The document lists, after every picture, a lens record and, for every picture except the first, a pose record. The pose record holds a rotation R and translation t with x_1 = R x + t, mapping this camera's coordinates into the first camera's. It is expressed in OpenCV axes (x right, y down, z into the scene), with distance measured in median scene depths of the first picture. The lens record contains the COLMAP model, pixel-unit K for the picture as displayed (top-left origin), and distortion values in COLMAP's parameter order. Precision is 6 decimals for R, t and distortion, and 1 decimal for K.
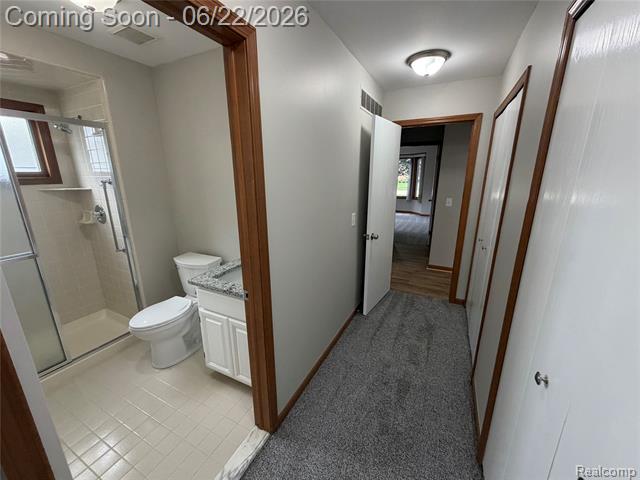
lens RADIAL K [[254.5, 0, 318.5], [0, 254.5, 238.9], [0, 0, 1]] dist [-0.000788, -0.000011]
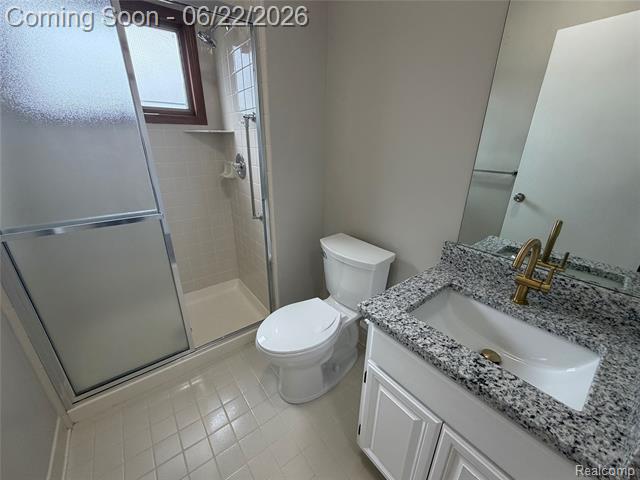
lens RADIAL K [[254.5, 0, 319.5], [0, 254.5, 241.2], [0, 0, 1]] dist [-0.000788, -0.000011]
pose [[0.898597, 0.175504, -0.402145, -0.302788], [-0.125871, 0.981108, 0.146915, -0.018812], [0.420332, -0.081399, 0.903712, 0.397318]]
